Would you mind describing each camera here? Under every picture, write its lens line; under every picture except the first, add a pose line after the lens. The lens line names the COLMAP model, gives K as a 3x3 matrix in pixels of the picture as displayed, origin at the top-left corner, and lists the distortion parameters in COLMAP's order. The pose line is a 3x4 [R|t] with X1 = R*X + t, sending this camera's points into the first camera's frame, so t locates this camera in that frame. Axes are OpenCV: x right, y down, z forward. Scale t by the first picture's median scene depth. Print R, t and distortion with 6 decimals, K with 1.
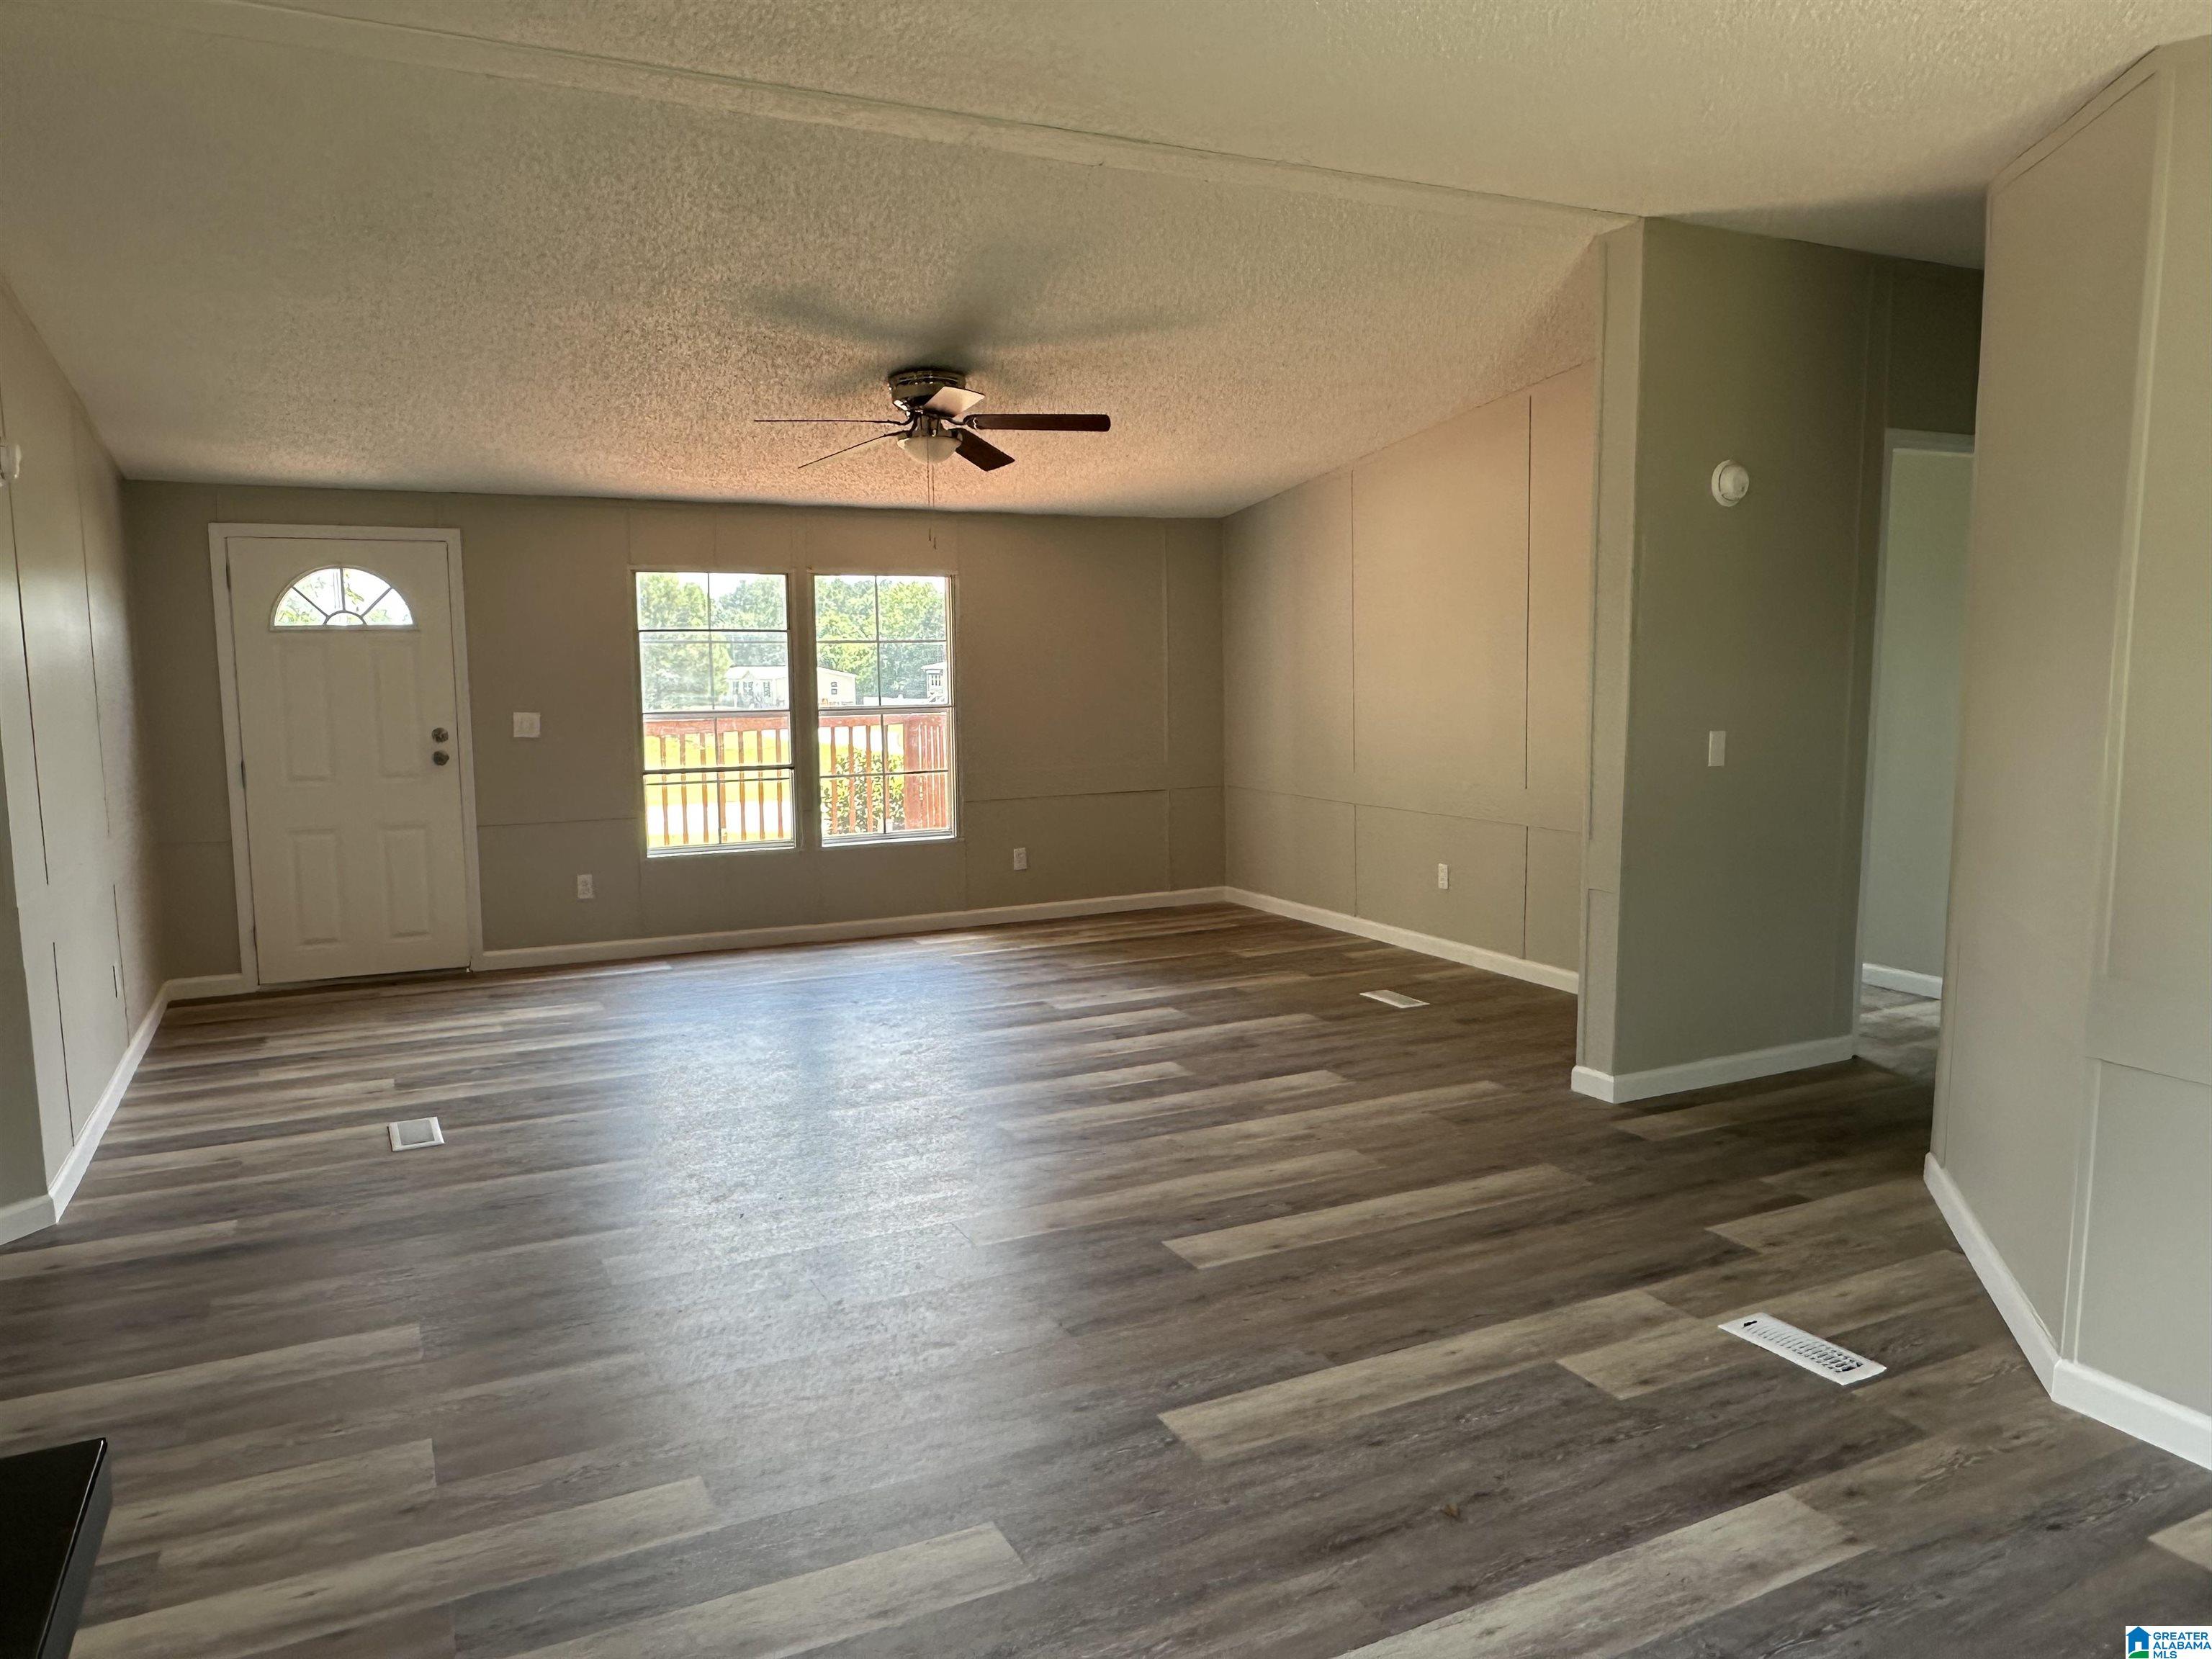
lens RADIAL K [[1508.0, 0, 1106.0], [0, 1508.0, 829.5], [0, 0, 1]] dist [0.000316, 0.003172]
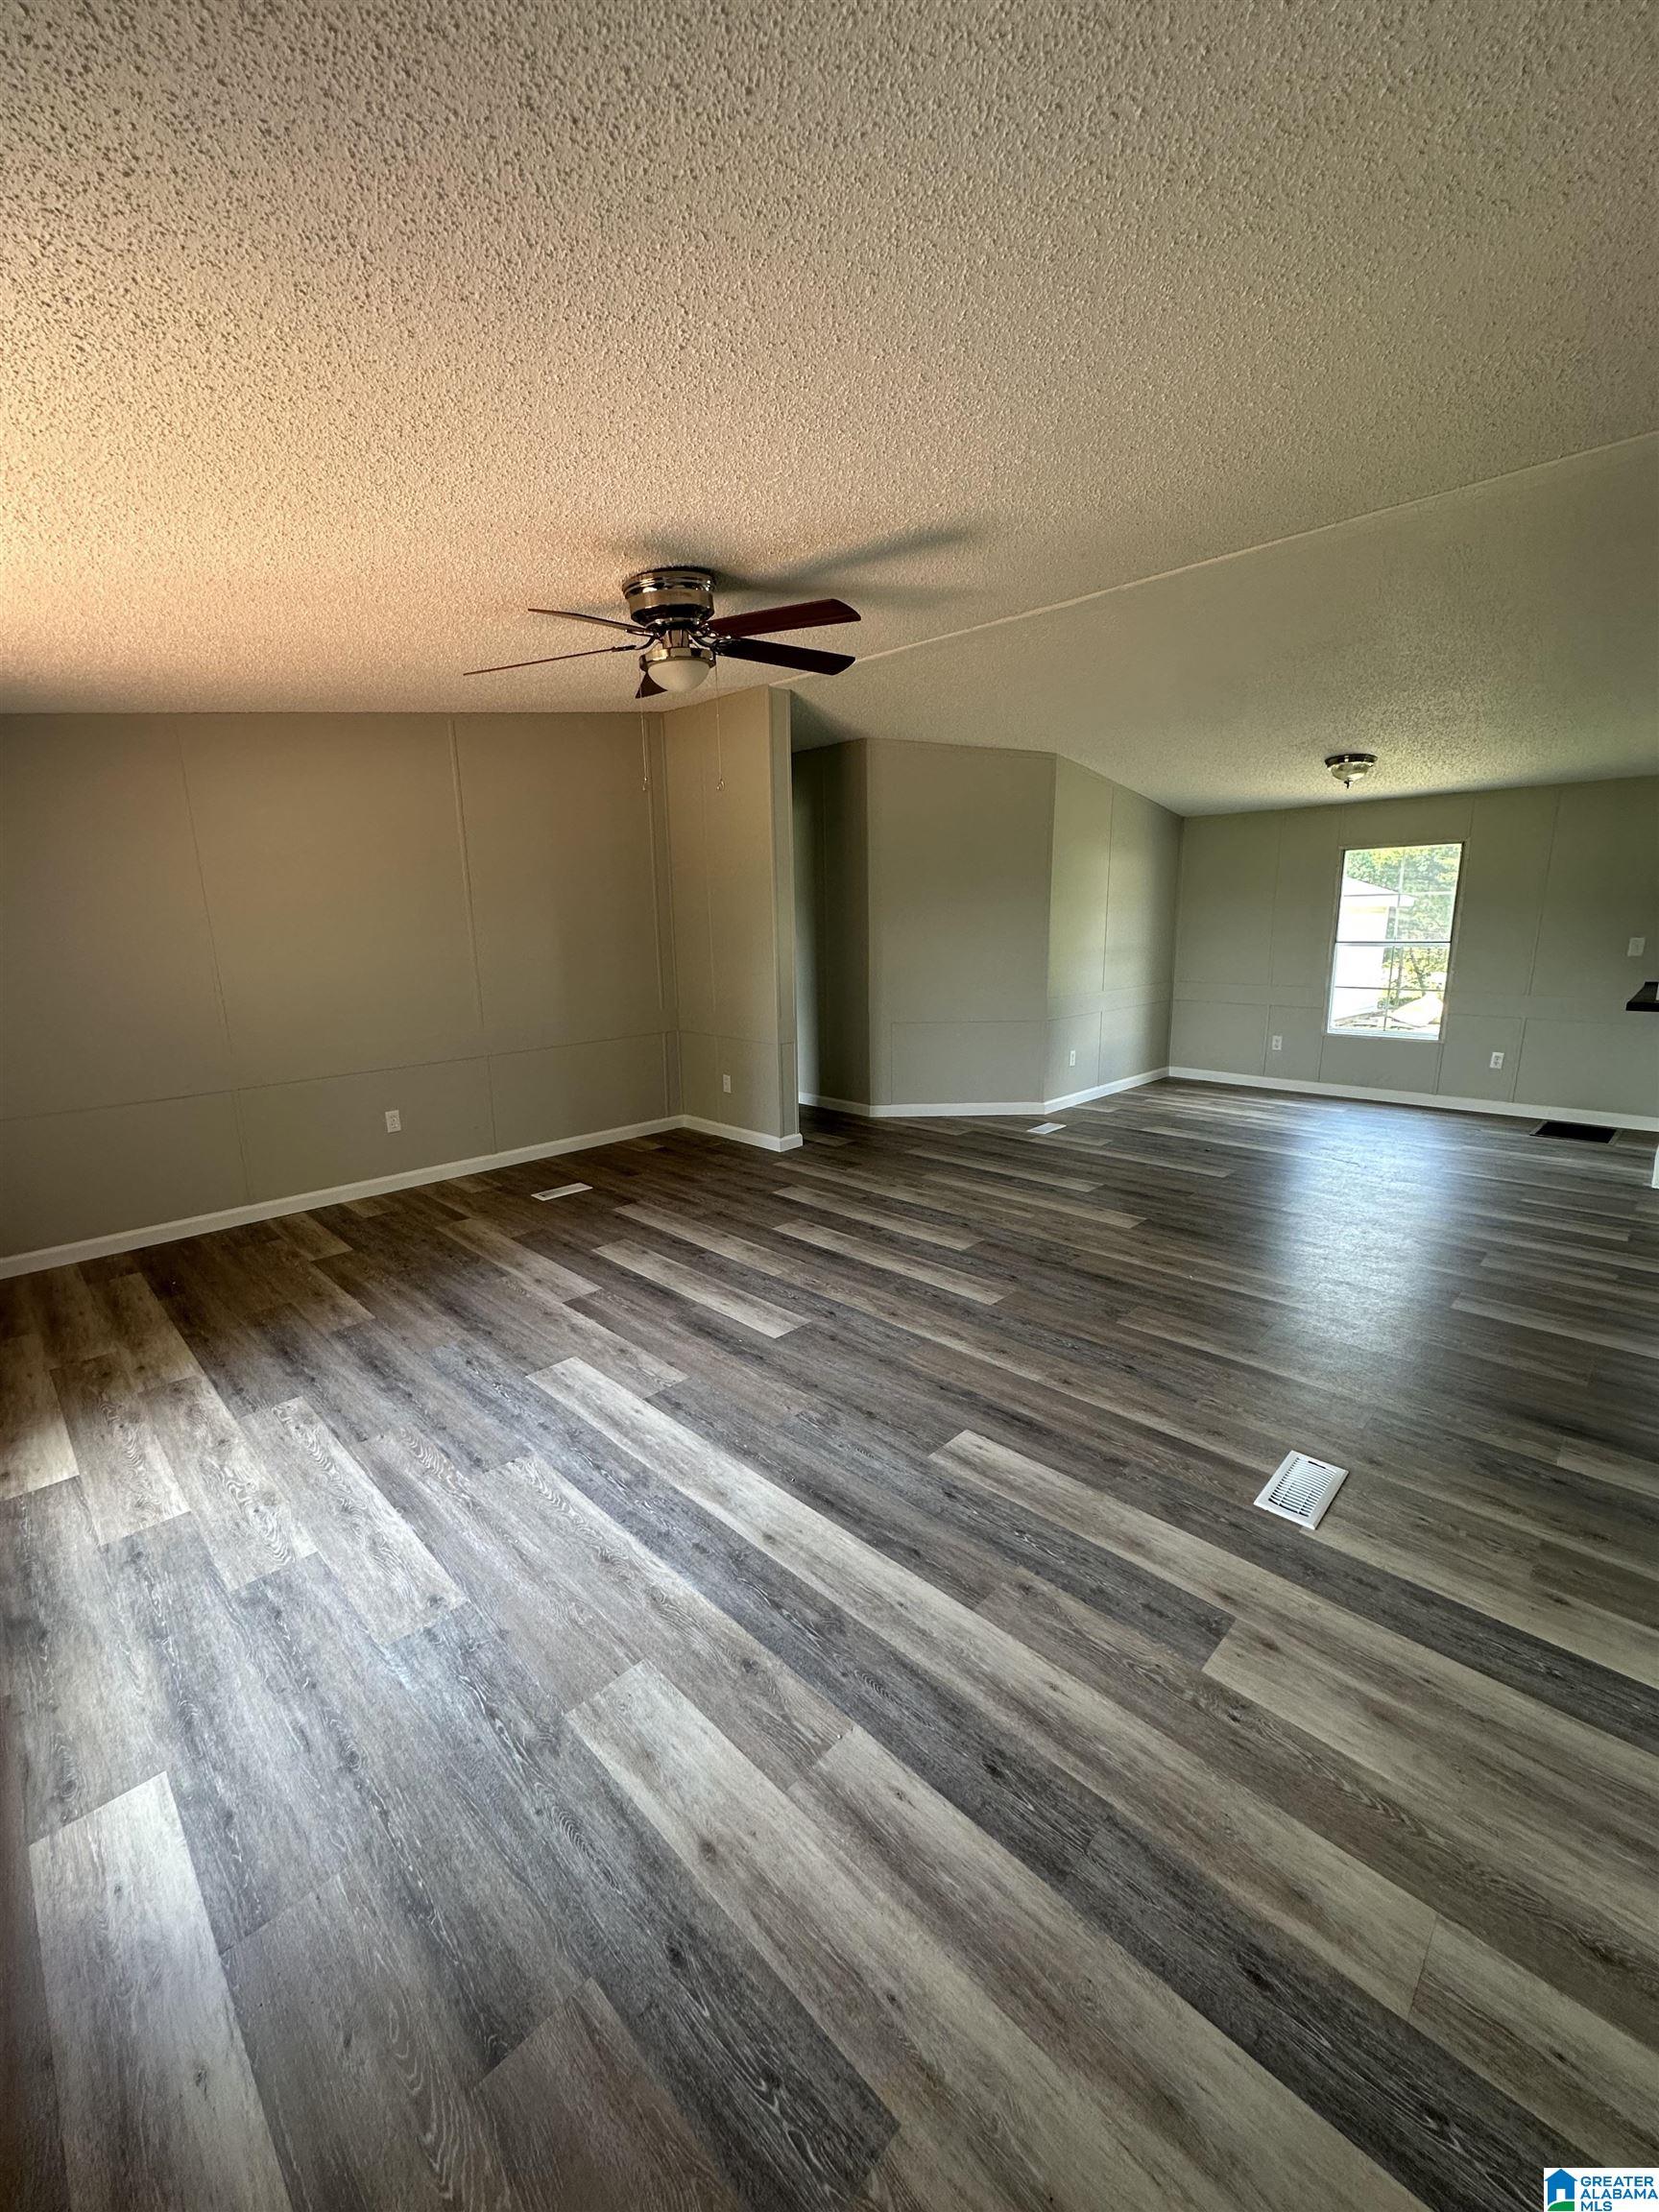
lens RADIAL K [[882.2, 0, 827.4], [0, 882.2, 1100.0], [0, 0, 1]] dist [-0.003570, -0.000717]
pose [[-0.316959, -0.179406, 0.931317, -0.618118], [0.132141, 0.964016, 0.230677, -0.117070], [-0.939189, 0.196180, -0.281846, 1.052517]]
